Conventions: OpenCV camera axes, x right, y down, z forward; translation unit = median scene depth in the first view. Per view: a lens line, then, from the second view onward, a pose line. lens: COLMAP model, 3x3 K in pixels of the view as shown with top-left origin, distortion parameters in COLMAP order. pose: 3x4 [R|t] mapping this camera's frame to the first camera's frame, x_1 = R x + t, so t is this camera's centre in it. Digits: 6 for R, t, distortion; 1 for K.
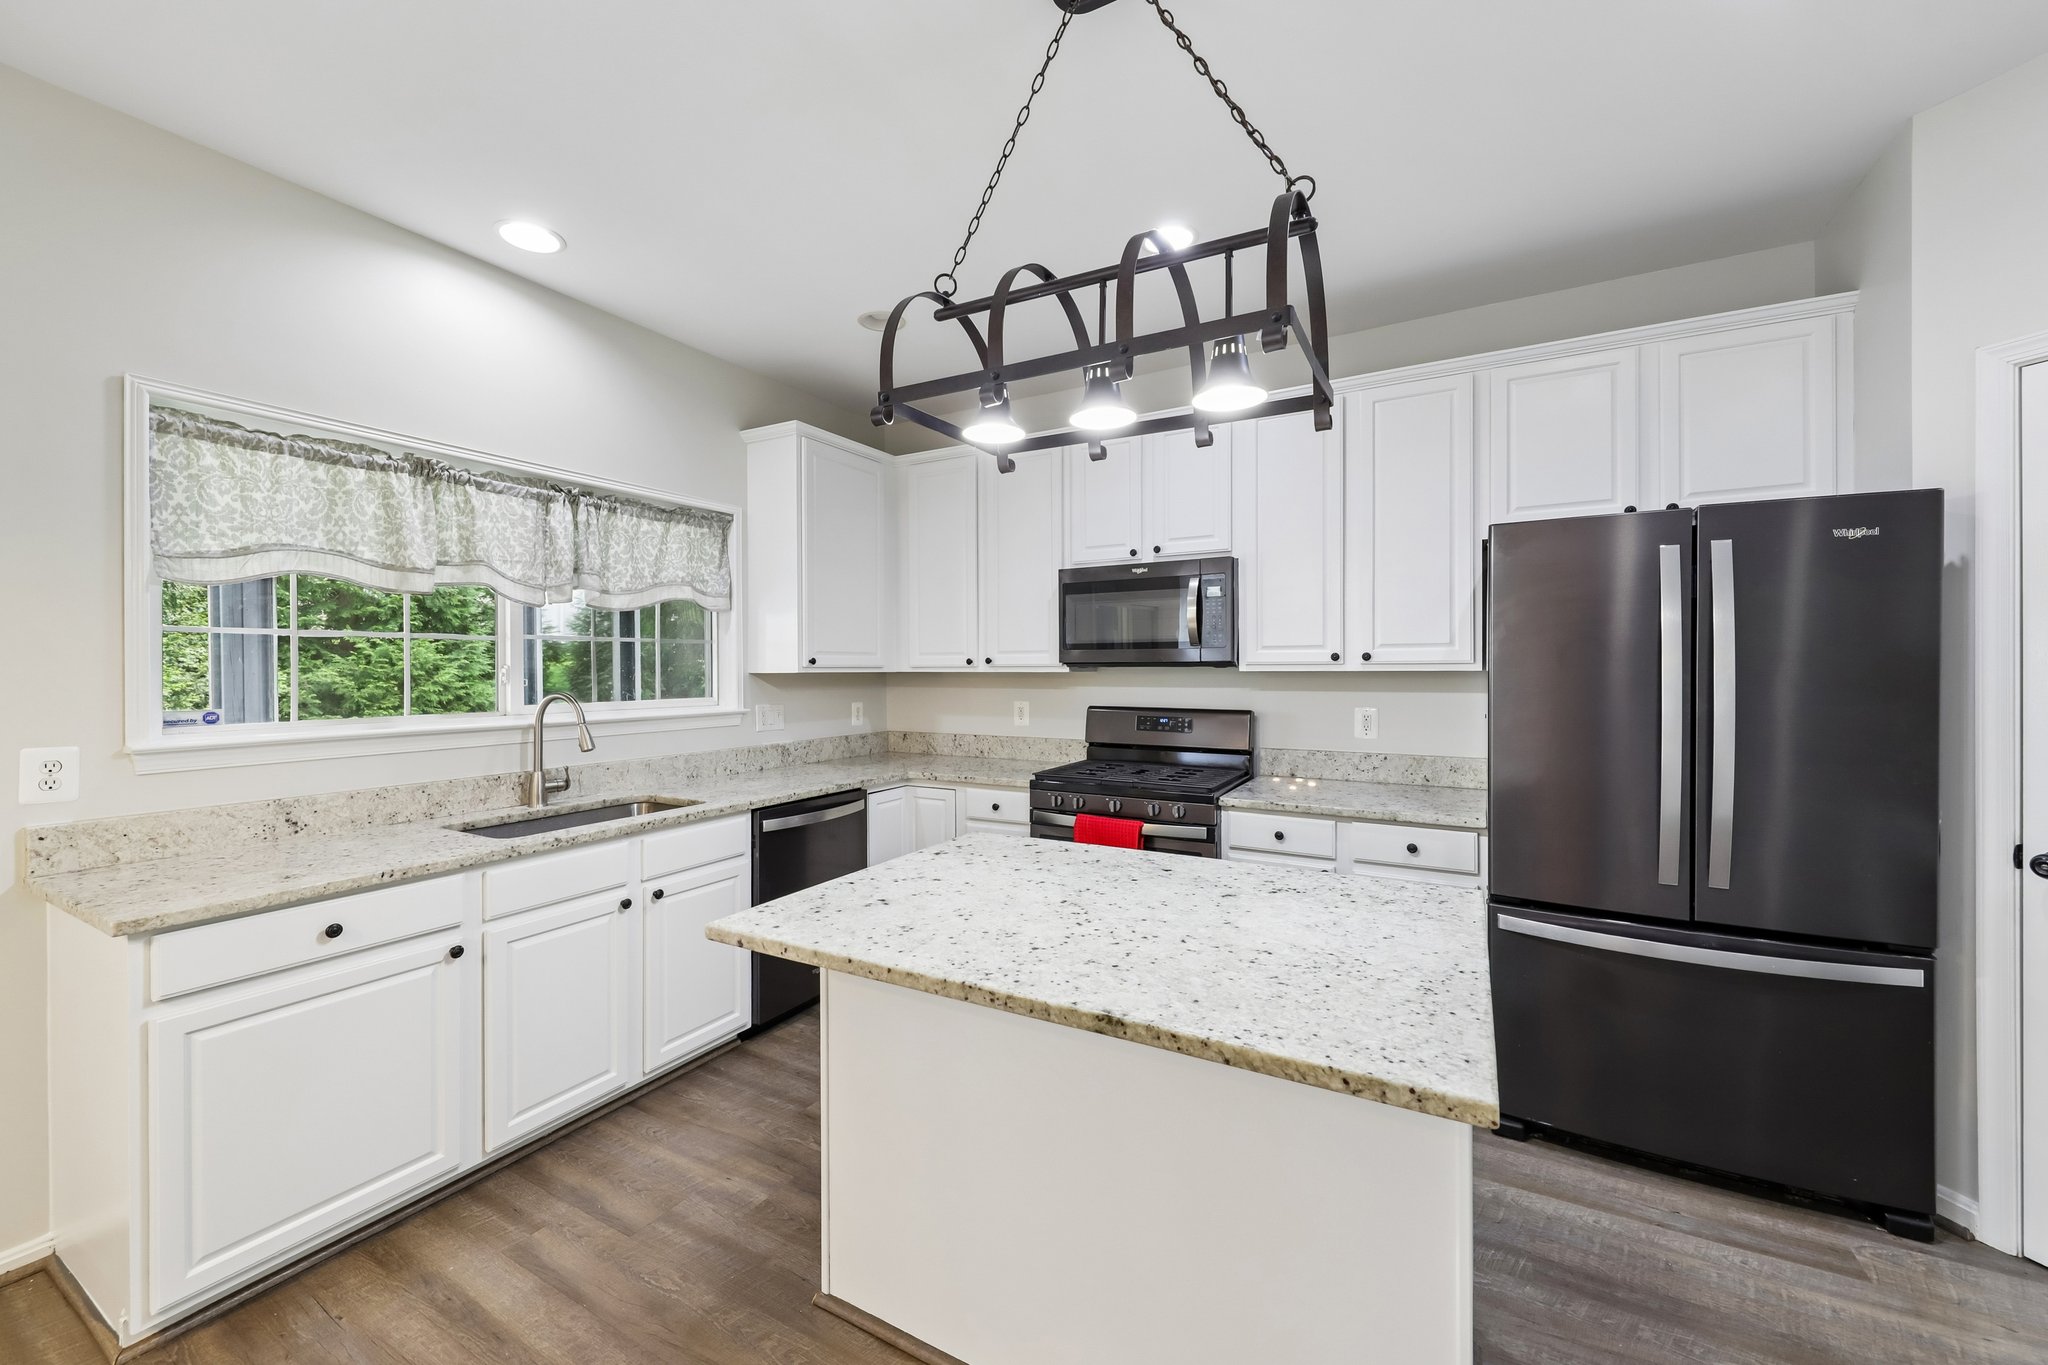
lens RADIAL K [[801.9, 0, 1006.0], [0, 801.9, 668.6], [0, 0, 1]] dist [0.002290, -0.001414]
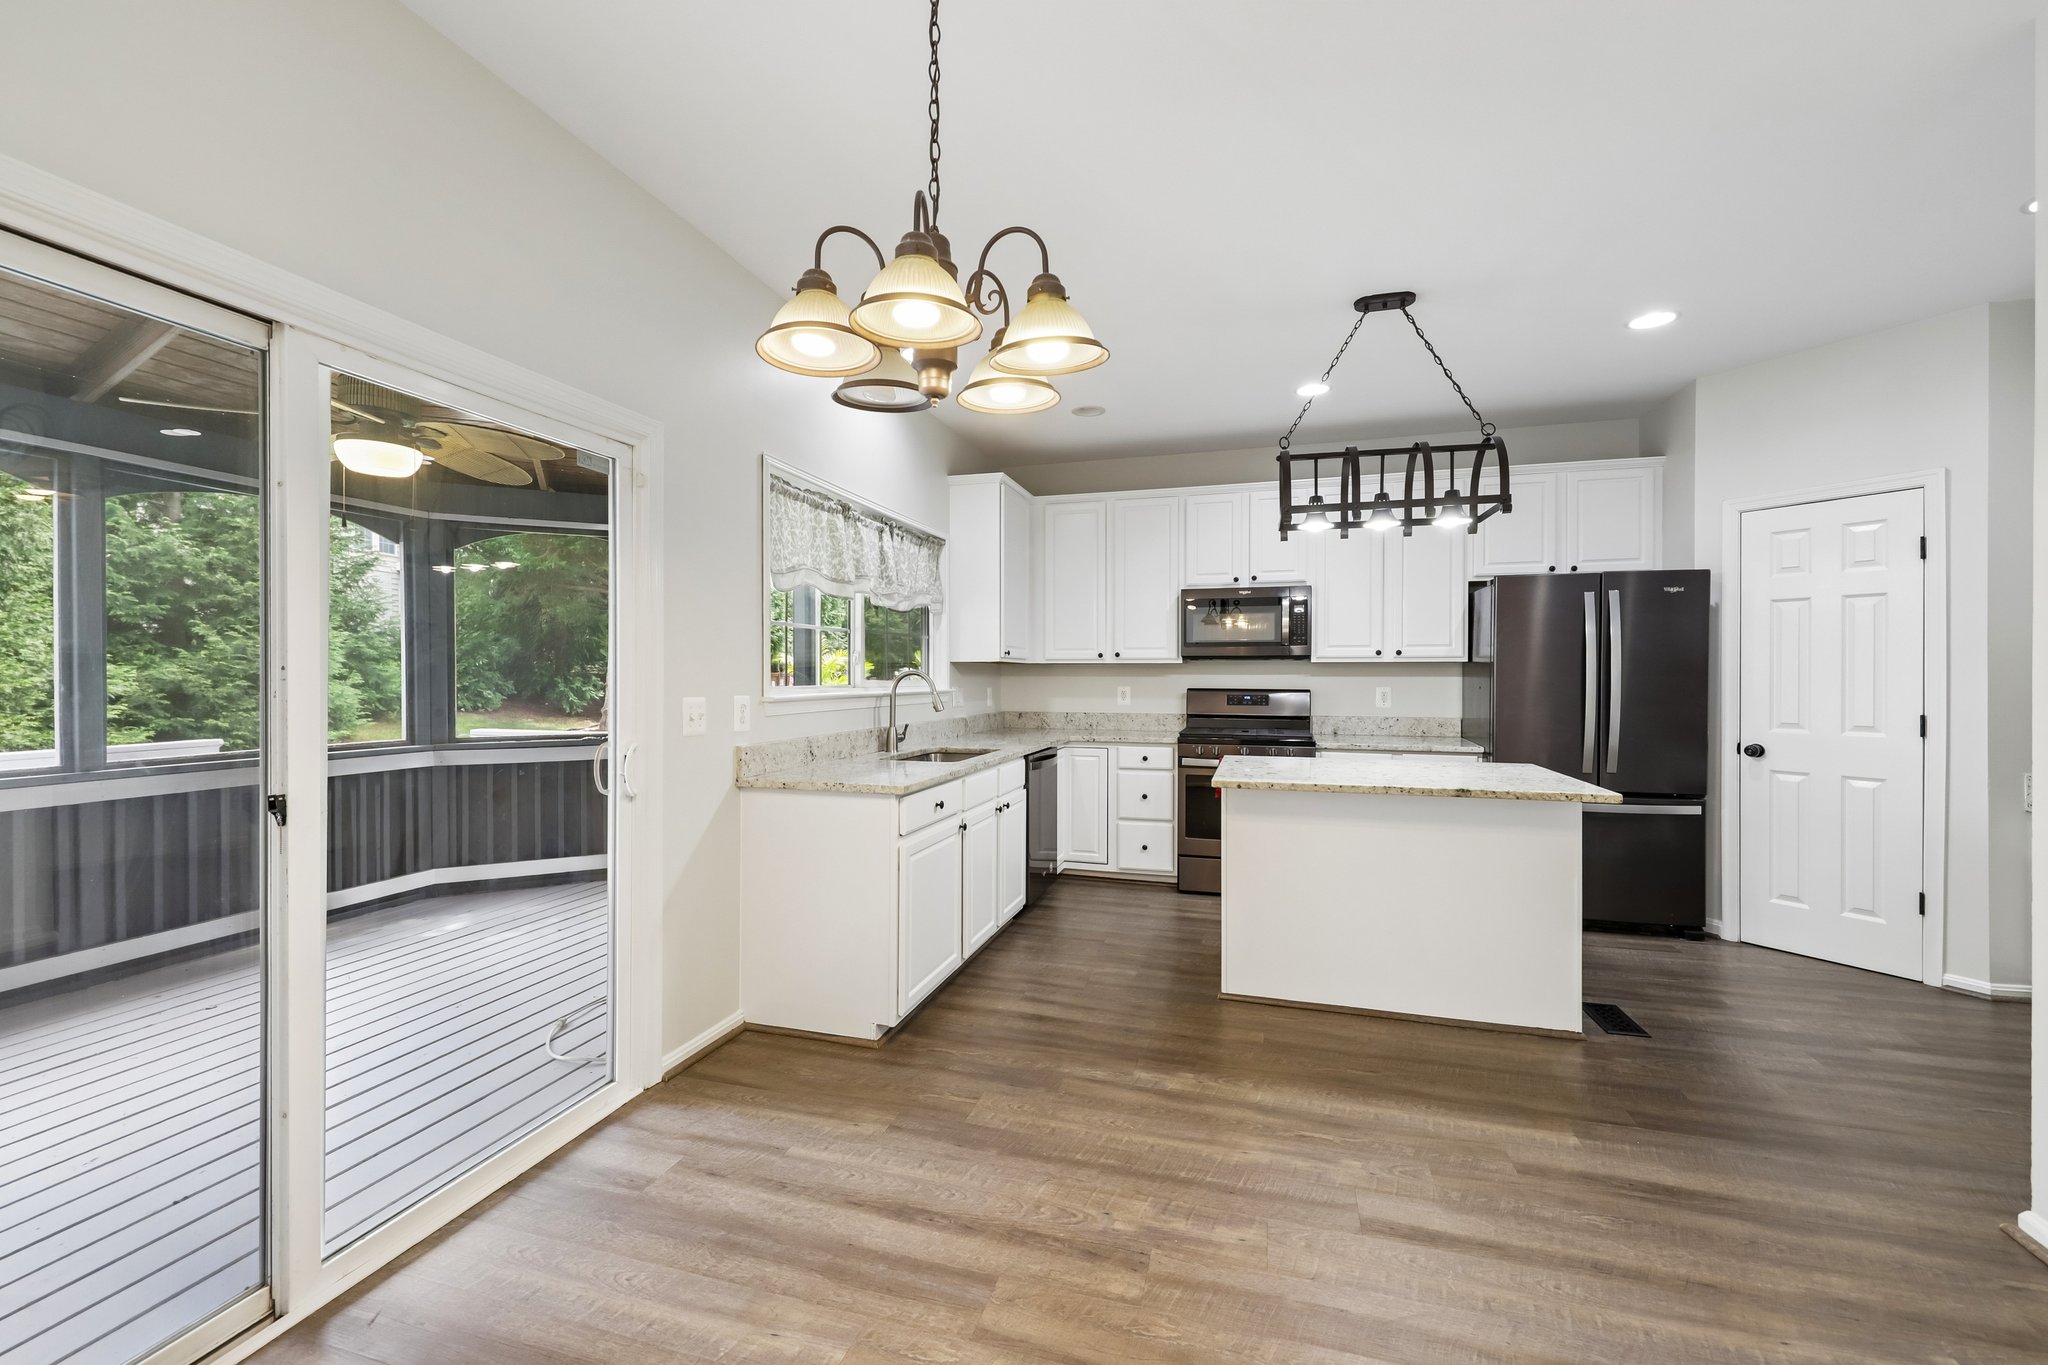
lens RADIAL K [[848.0, 0, 1007.0], [0, 848.0, 676.3], [0, 0, 1]] dist [0.003125, 0.000456]
pose [[0.974841, 0.005548, 0.222833, -0.716421], [-0.005342, 0.999985, -0.001526, 0.040962], [-0.222838, 0.000297, 0.974855, -0.481507]]
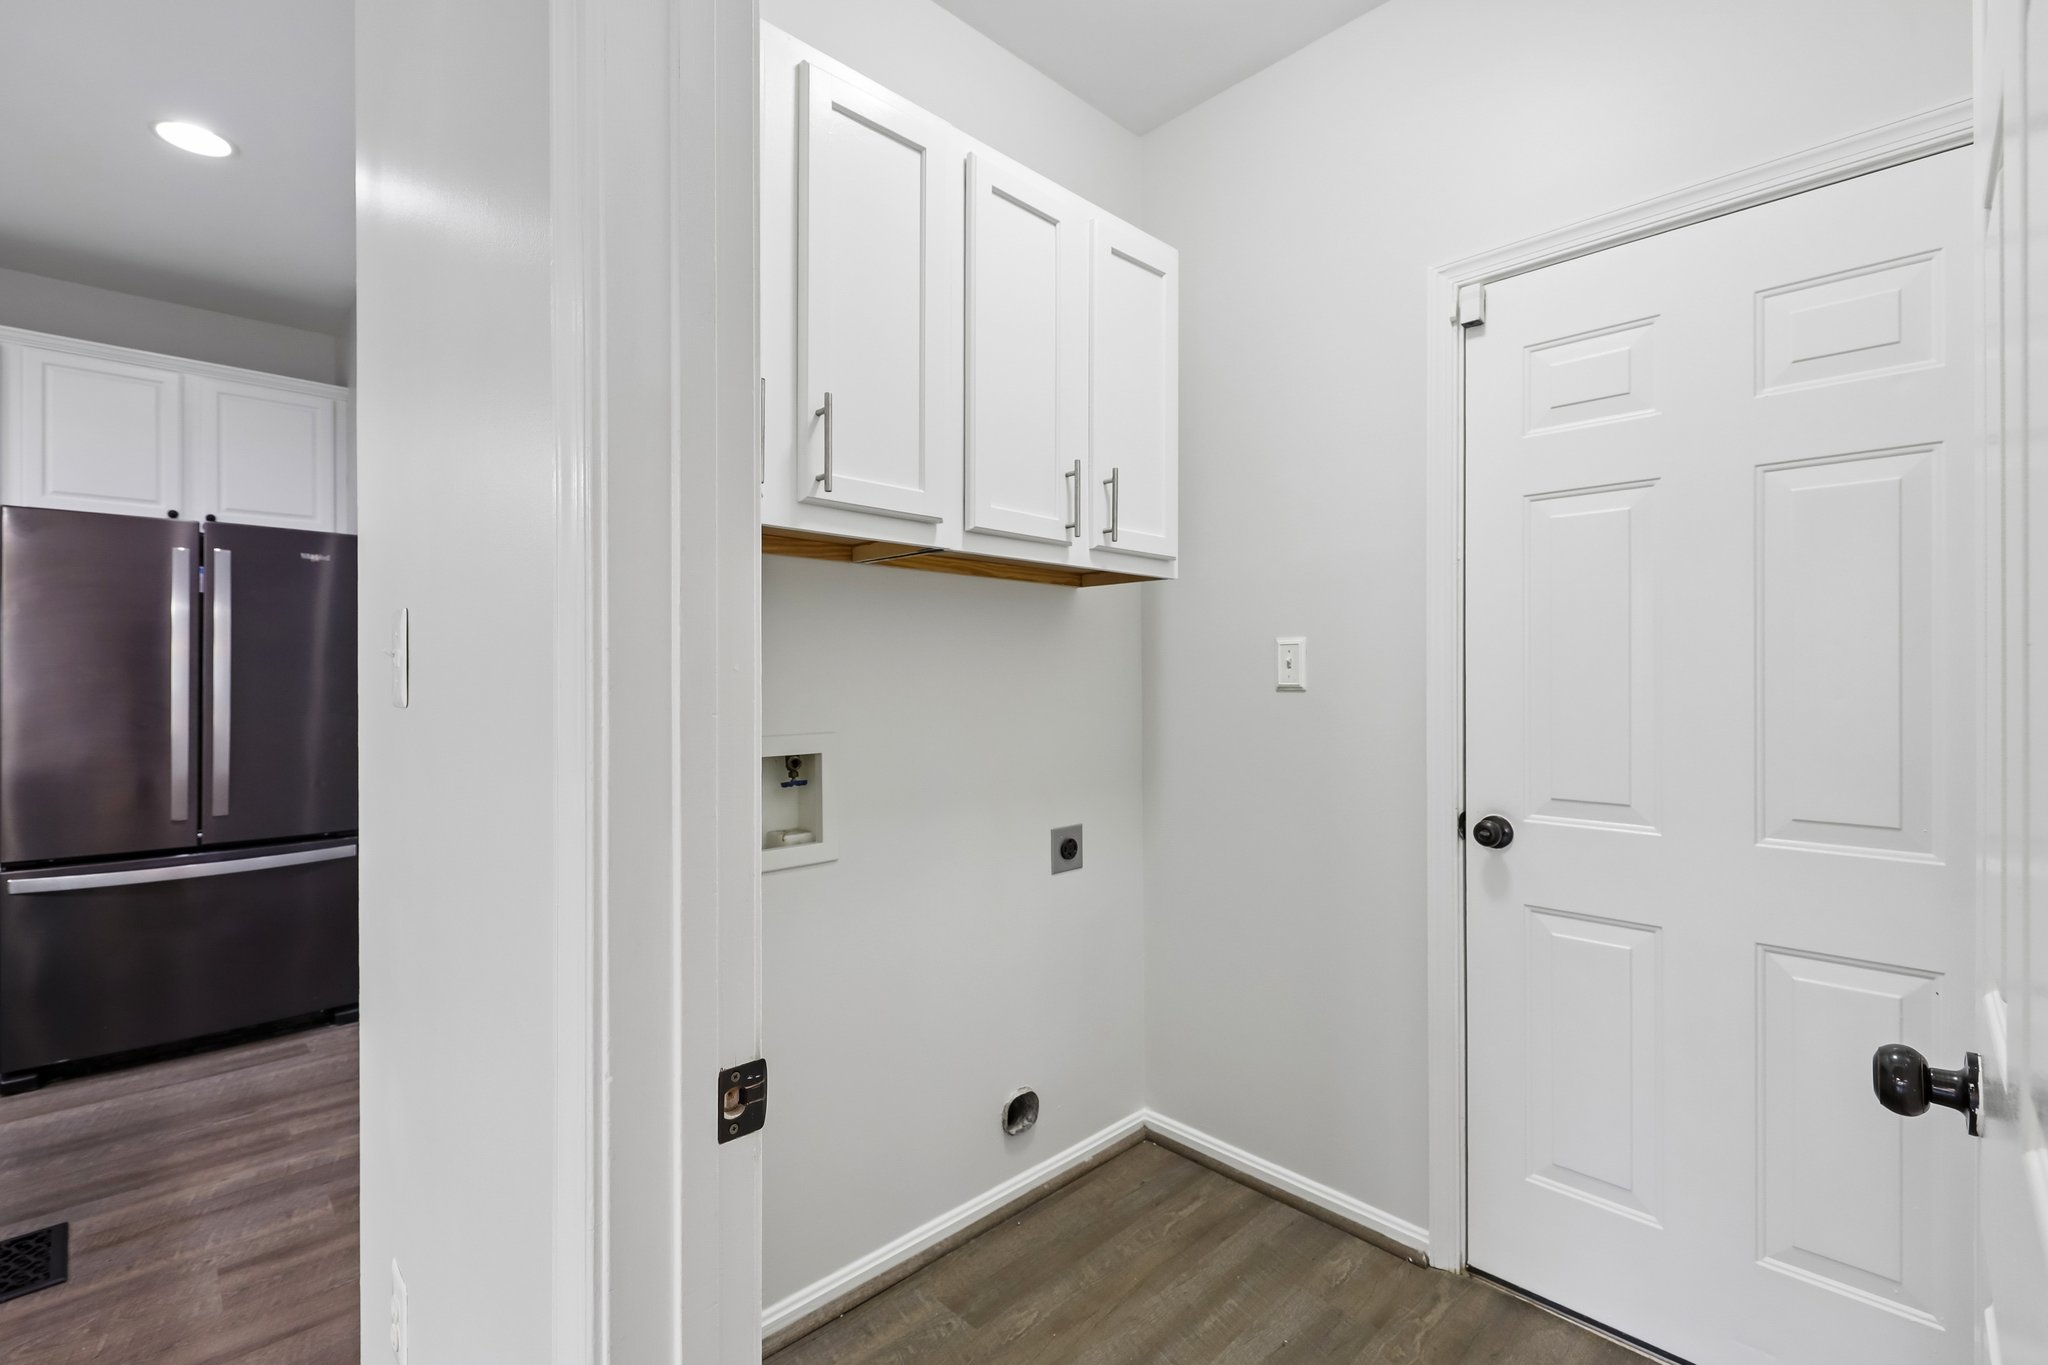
lens RADIAL K [[927.0, 0, 1026.1], [0, 927.0, 670.6], [0, 0, 1]] dist [0.003247, -0.000327]
pose [[0.278167, 0.006580, 0.960510, -0.150957], [0.001961, 0.999971, -0.007418, 0.038142], [-0.960531, 0.003947, 0.278146, -0.506880]]
